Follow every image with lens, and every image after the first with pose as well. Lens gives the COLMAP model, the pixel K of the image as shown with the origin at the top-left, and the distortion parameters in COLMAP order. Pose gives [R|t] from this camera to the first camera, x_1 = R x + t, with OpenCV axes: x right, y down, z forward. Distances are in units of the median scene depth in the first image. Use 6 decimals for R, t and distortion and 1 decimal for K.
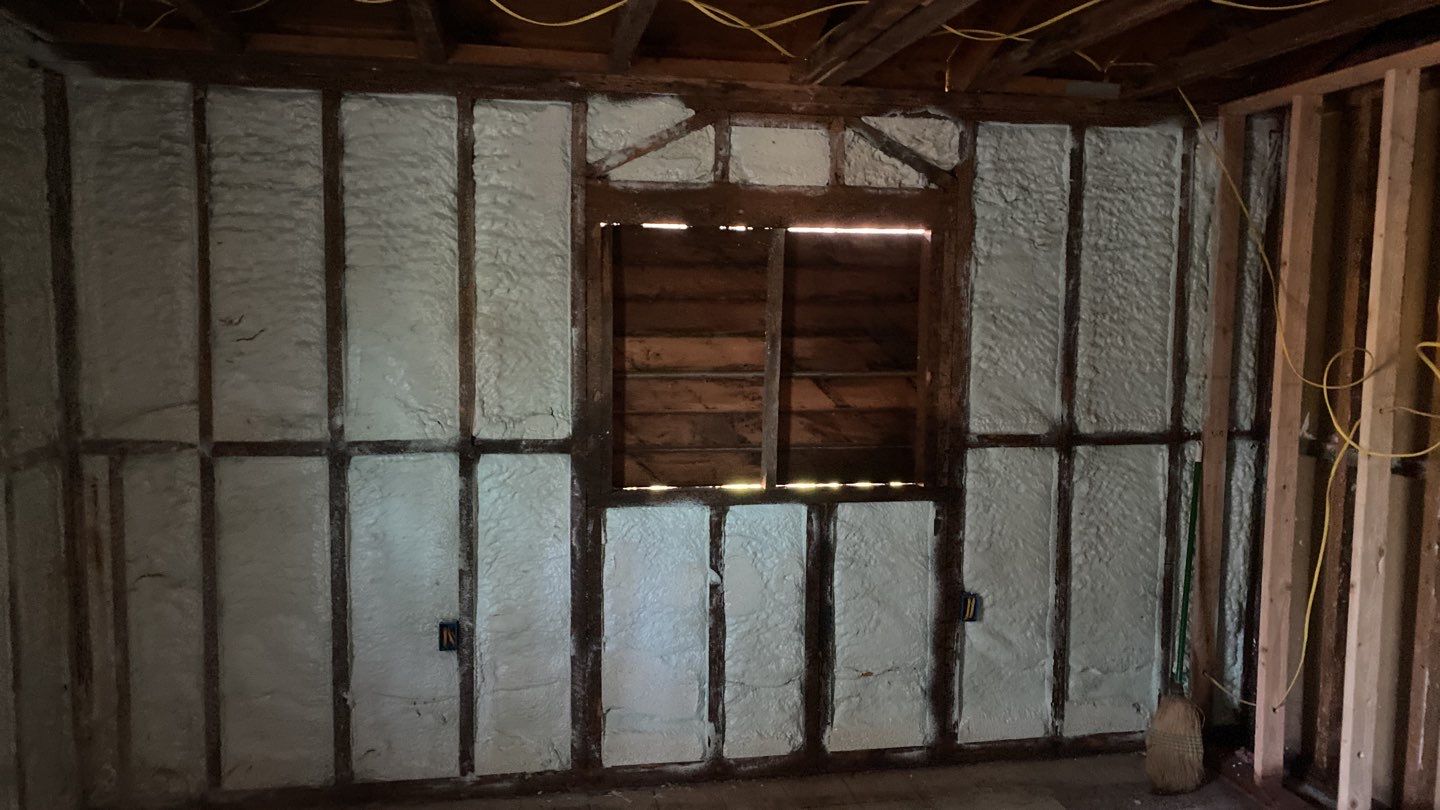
lens RADIAL K [[1071.2, 0, 719.1], [0, 1071.2, 406.2], [0, 0, 1]] dist [0.006042, -0.001531]
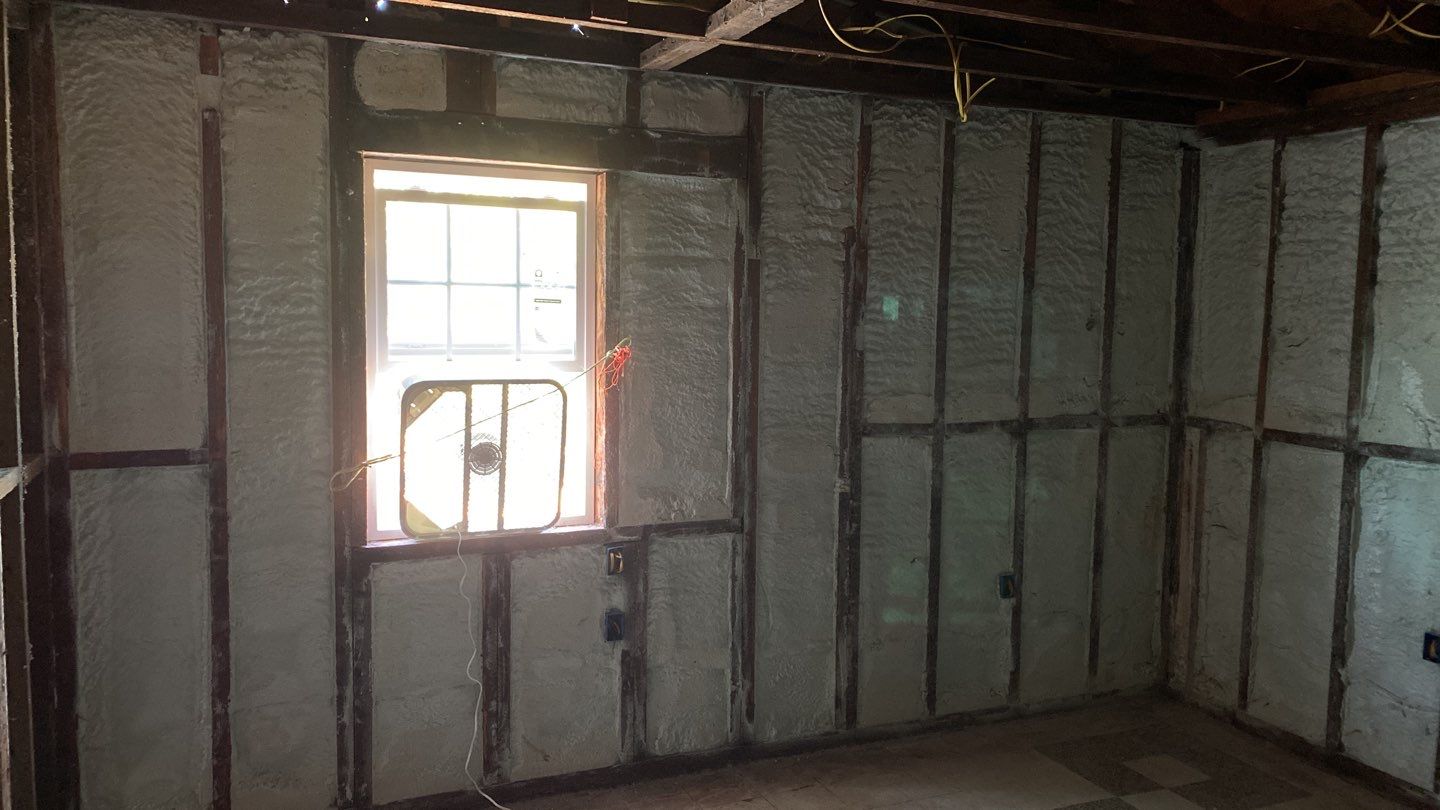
lens RADIAL K [[1071.2, 0, 718.6], [0, 1071.2, 406.6], [0, 0, 1]] dist [0.006042, -0.001531]
pose [[0.237731, 0.085161, -0.967591, 0.570318], [-0.106188, 0.992457, 0.061259, -0.000151], [0.965509, 0.088183, 0.244981, 0.091909]]
